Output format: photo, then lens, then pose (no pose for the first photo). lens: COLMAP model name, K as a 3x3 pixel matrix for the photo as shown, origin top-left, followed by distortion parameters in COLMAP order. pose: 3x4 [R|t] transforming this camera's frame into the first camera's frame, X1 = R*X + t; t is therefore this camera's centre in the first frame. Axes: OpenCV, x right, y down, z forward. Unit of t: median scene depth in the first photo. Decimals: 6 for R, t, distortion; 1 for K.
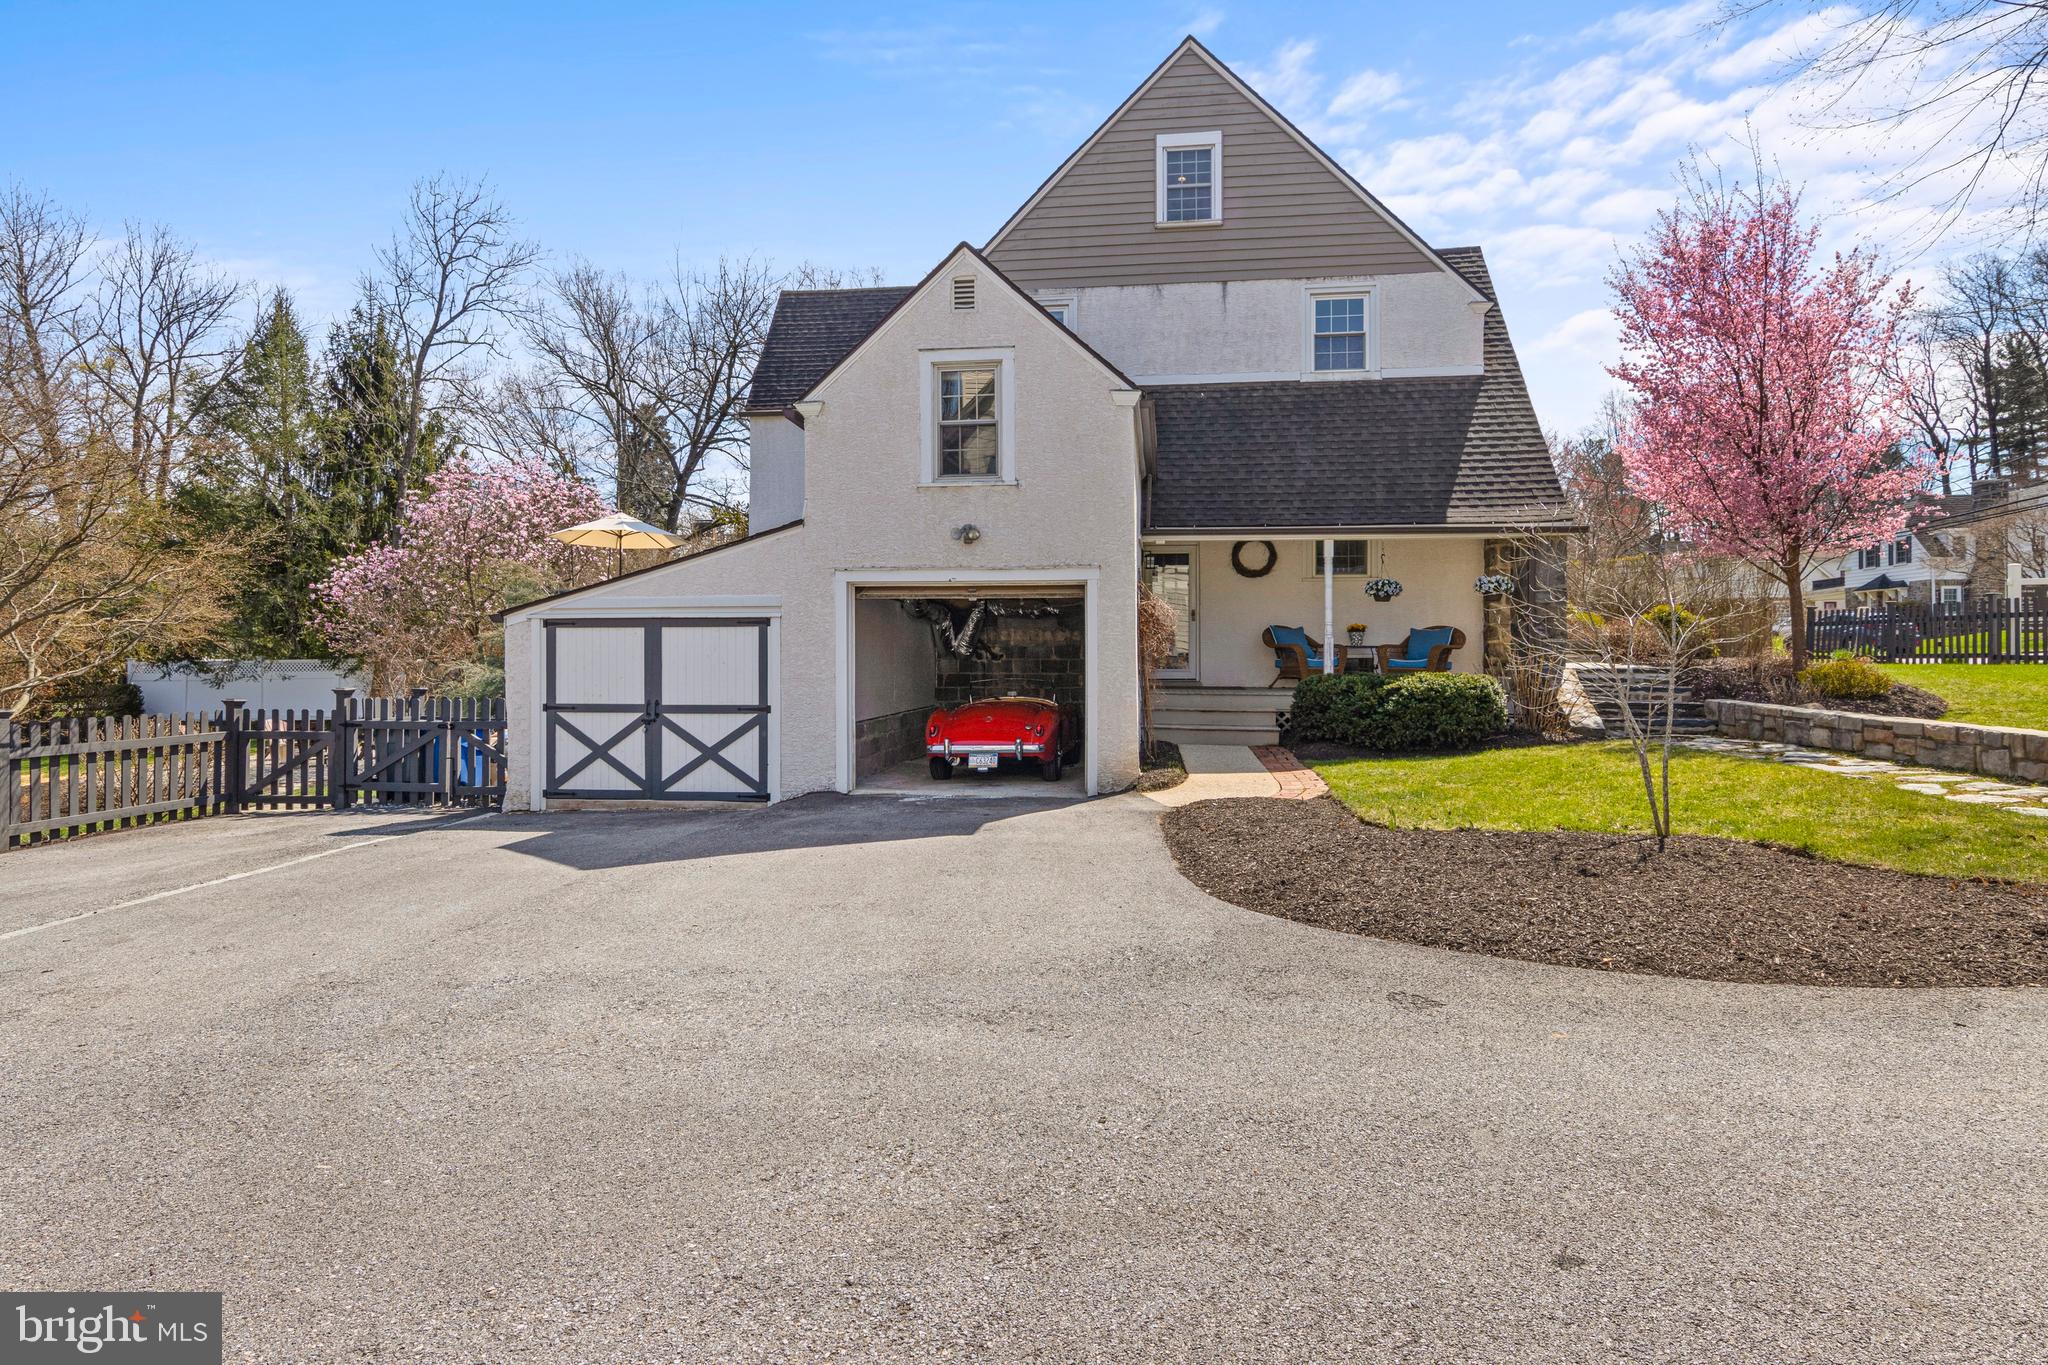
lens RADIAL K [[1052.6, 0, 1026.7], [0, 1052.6, 677.9], [0, 0, 1]] dist [0.005705, 0.000667]
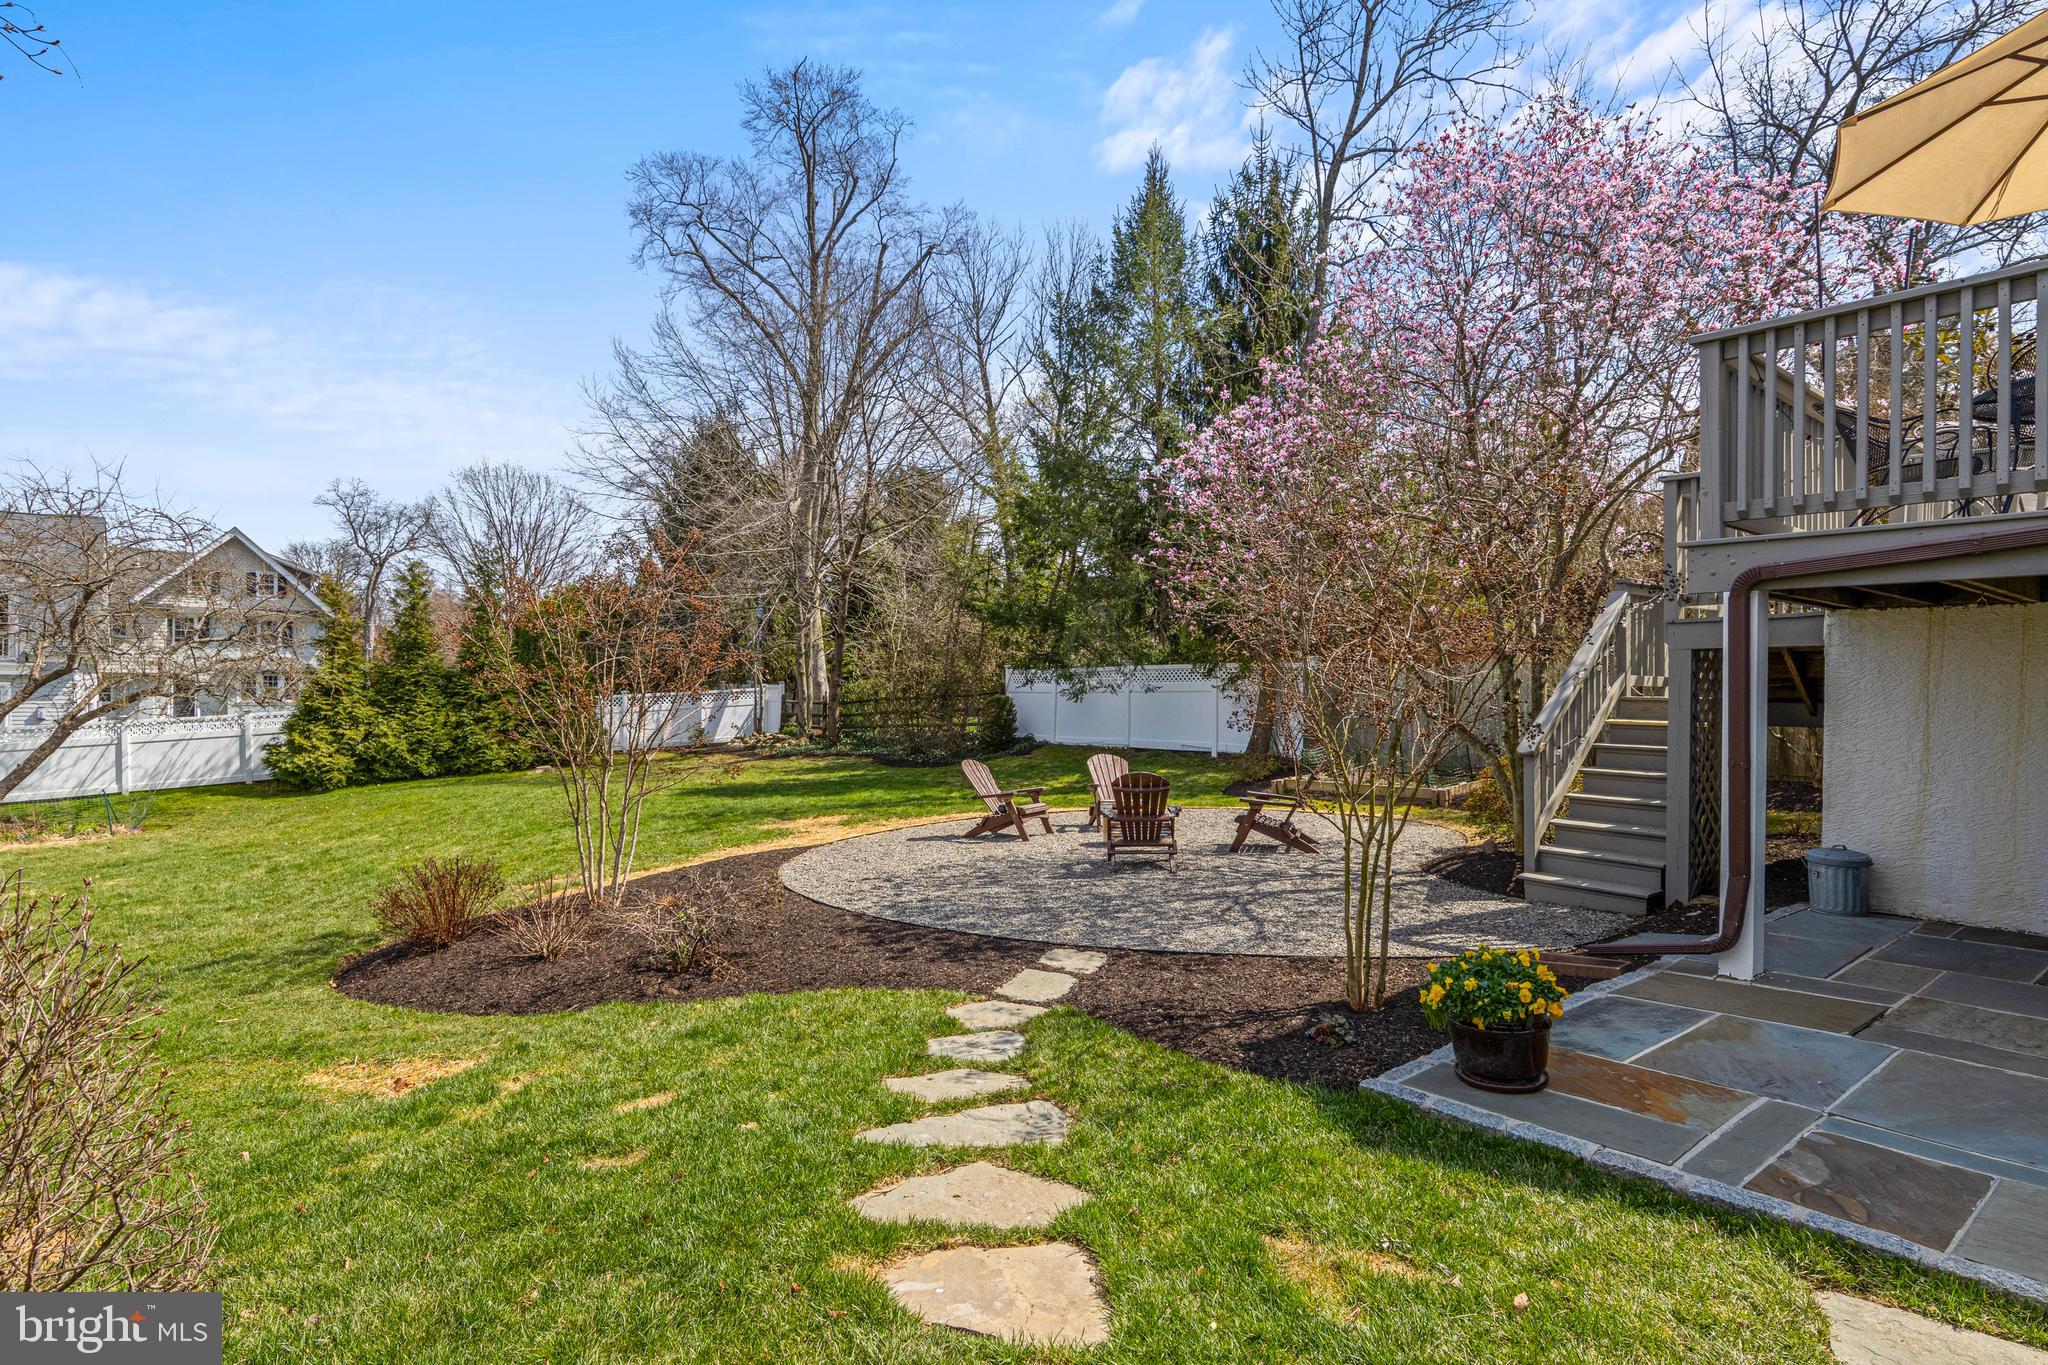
lens RADIAL K [[1051.7, 0, 1023.3], [0, 1051.7, 684.7], [0, 0, 1]] dist [0.002828, 0.000248]
pose [[0.715618, 0.005515, -0.698471, -0.260966], [-0.014123, 0.999879, -0.006575, 0.002938], [0.698350, 0.014570, 0.715609, 0.420843]]
